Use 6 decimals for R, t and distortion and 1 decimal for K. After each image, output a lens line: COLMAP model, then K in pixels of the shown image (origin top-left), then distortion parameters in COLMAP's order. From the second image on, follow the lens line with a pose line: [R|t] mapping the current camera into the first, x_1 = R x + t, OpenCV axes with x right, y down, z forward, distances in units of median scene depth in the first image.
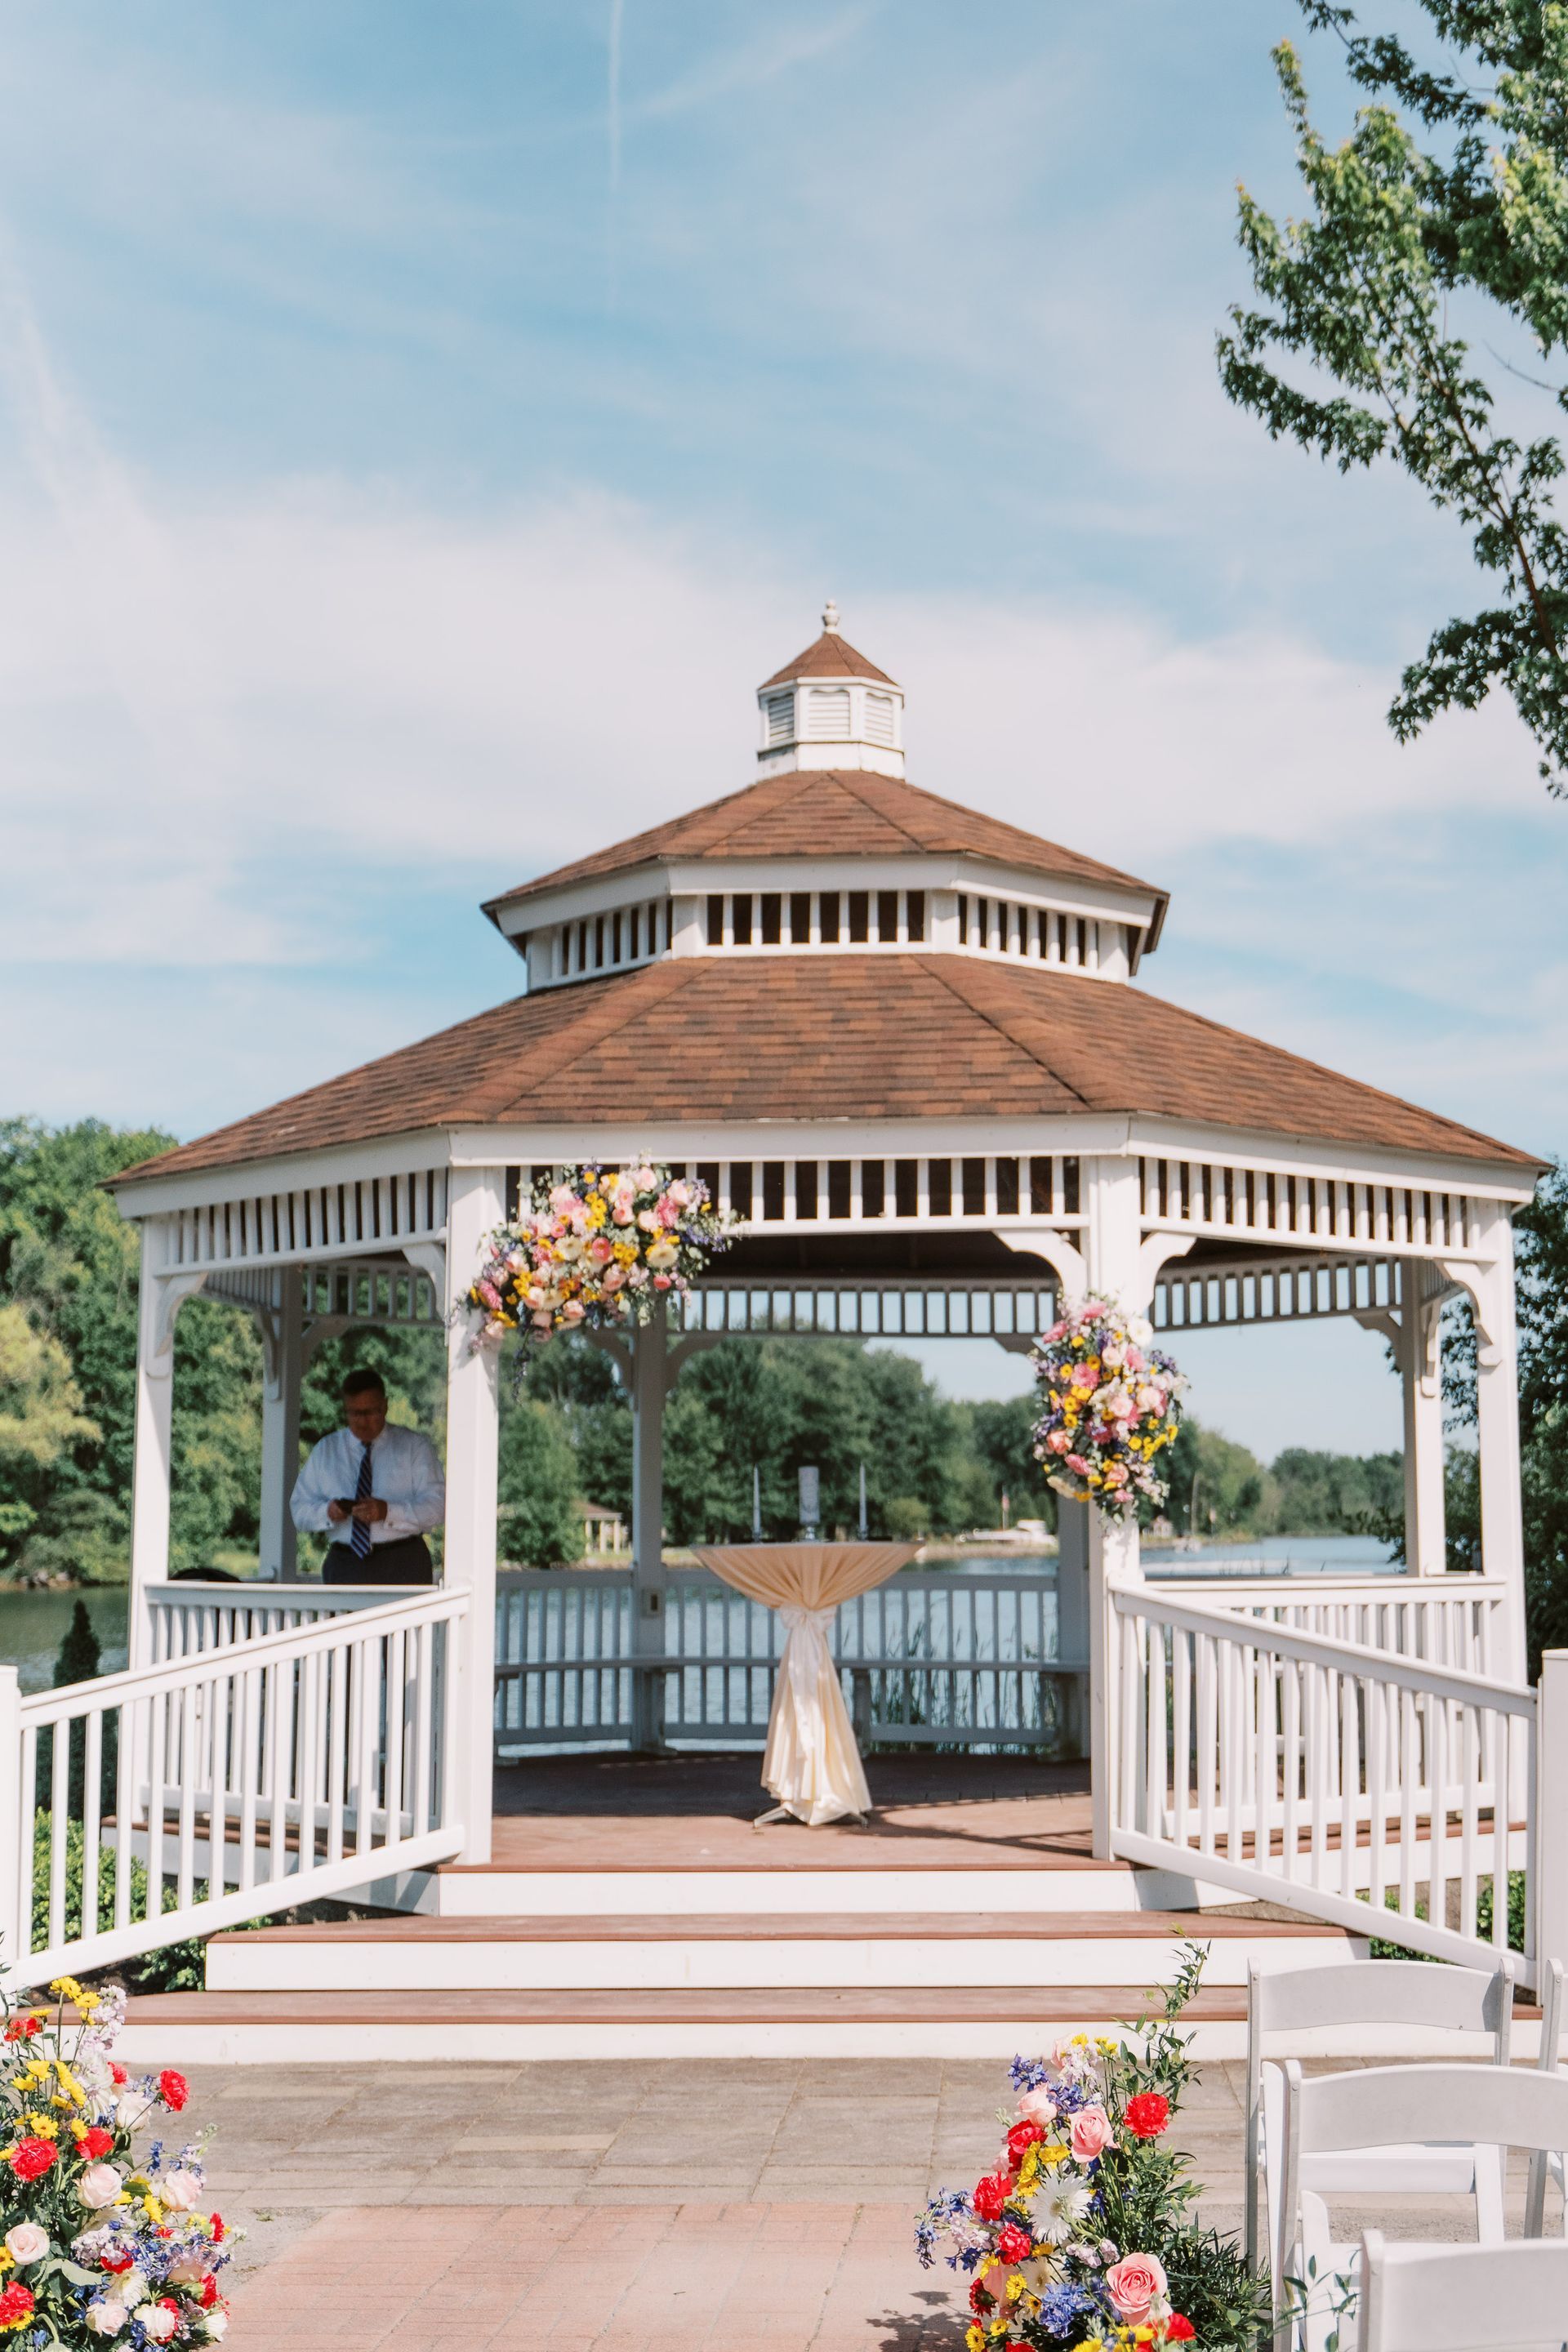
lens RADIAL K [[2954.9, 0, 823.1], [0, 2954.9, 1226.4], [0, 0, 1]] dist [0.093154, 0.022824]
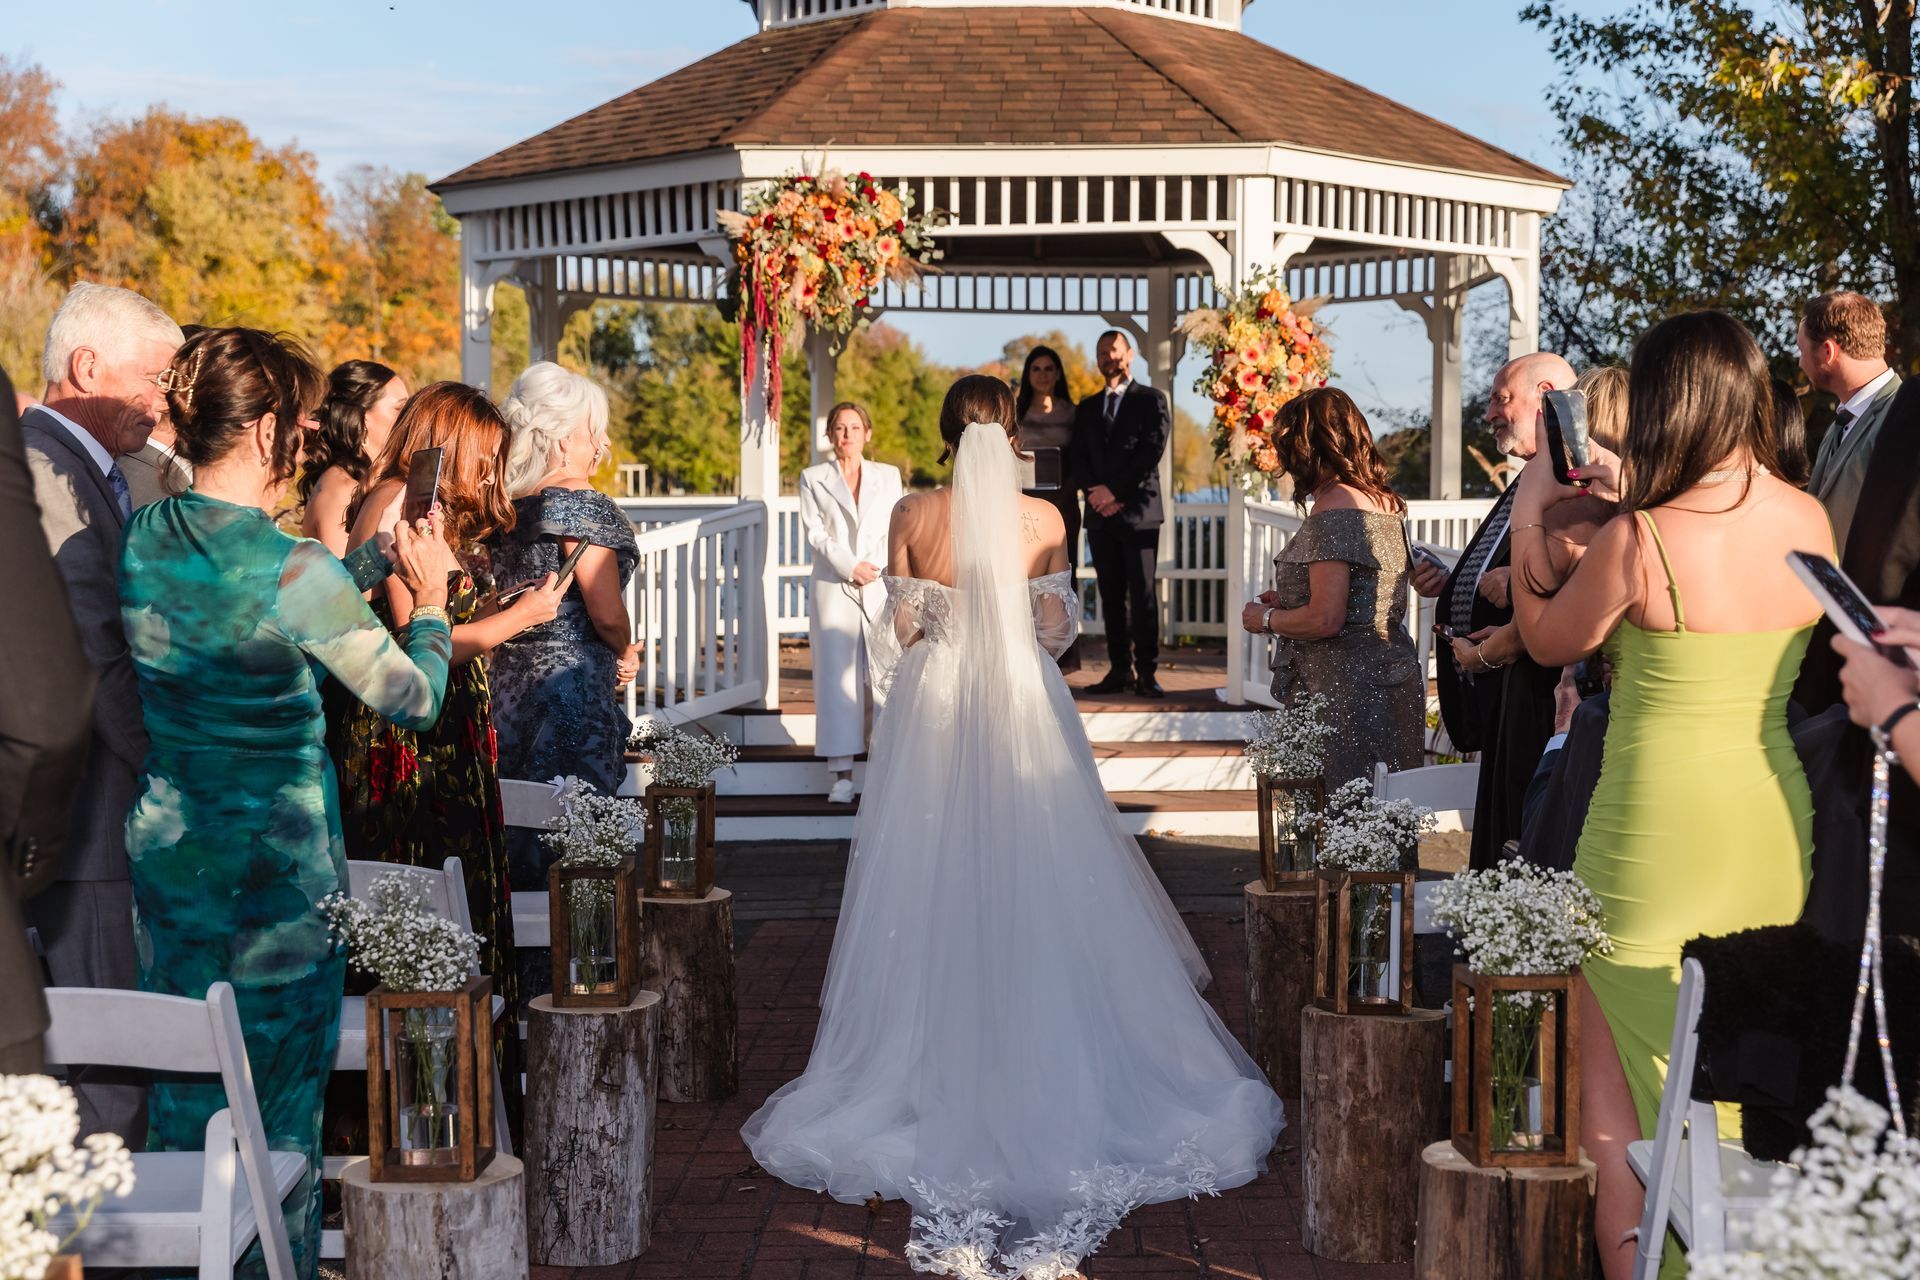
lens RADIAL K [[2592.4, 0, 986.6], [0, 2592.4, 642.5], [0, 0, 1]] dist [0.044675, 0.054271]
pose [[0.997766, -0.001093, 0.066792, -0.083775], [-0.009845, 0.986543, 0.163207, -0.005618], [-0.066071, -0.163500, 0.984328, -0.129833]]
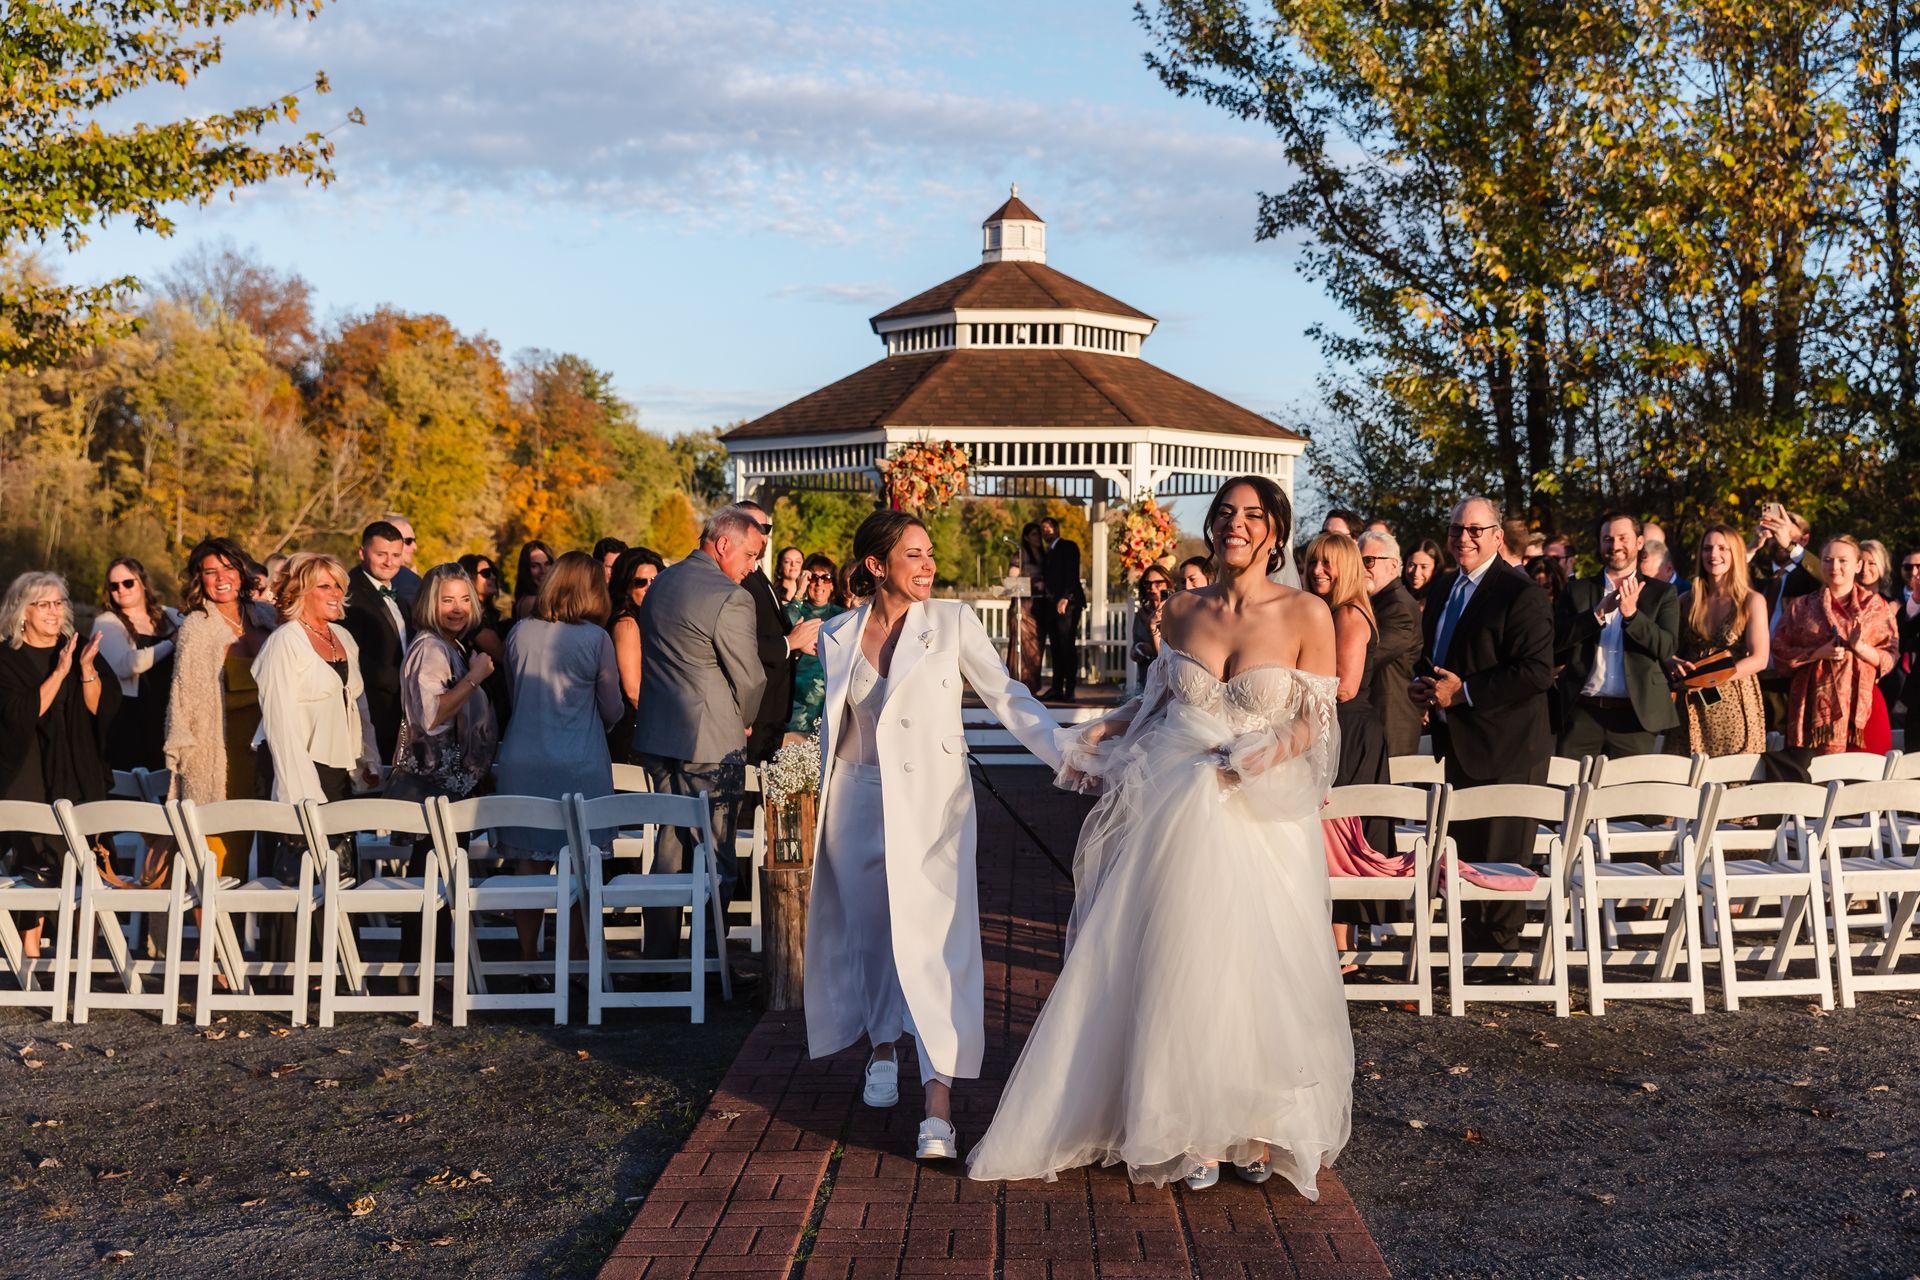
lens RADIAL K [[1967.5, 0, 960.0], [0, 1967.5, 640.0], [0, 0, 1]] dist [0.150290, 0.001866]
pose [[0.998434, 0.010421, 0.054967, -0.136074], [-0.017549, 0.991248, 0.130845, -0.066066], [-0.053122, -0.131604, 0.989878, -0.644424]]
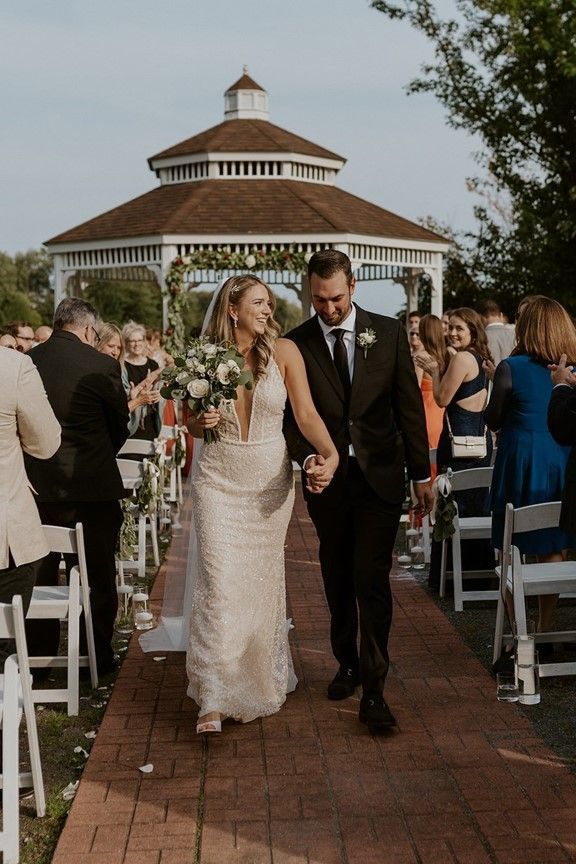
lens RADIAL K [[1210.0, 0, 308.4], [0, 1210.0, 431.5], [0, 0, 1]] dist [0.014833, 0.006184]
pose [[0.989486, -0.016044, 0.143735, -0.146436], [-0.009212, 0.984818, 0.173343, -0.046290], [-0.144334, -0.172844, 0.974316, -0.462264]]
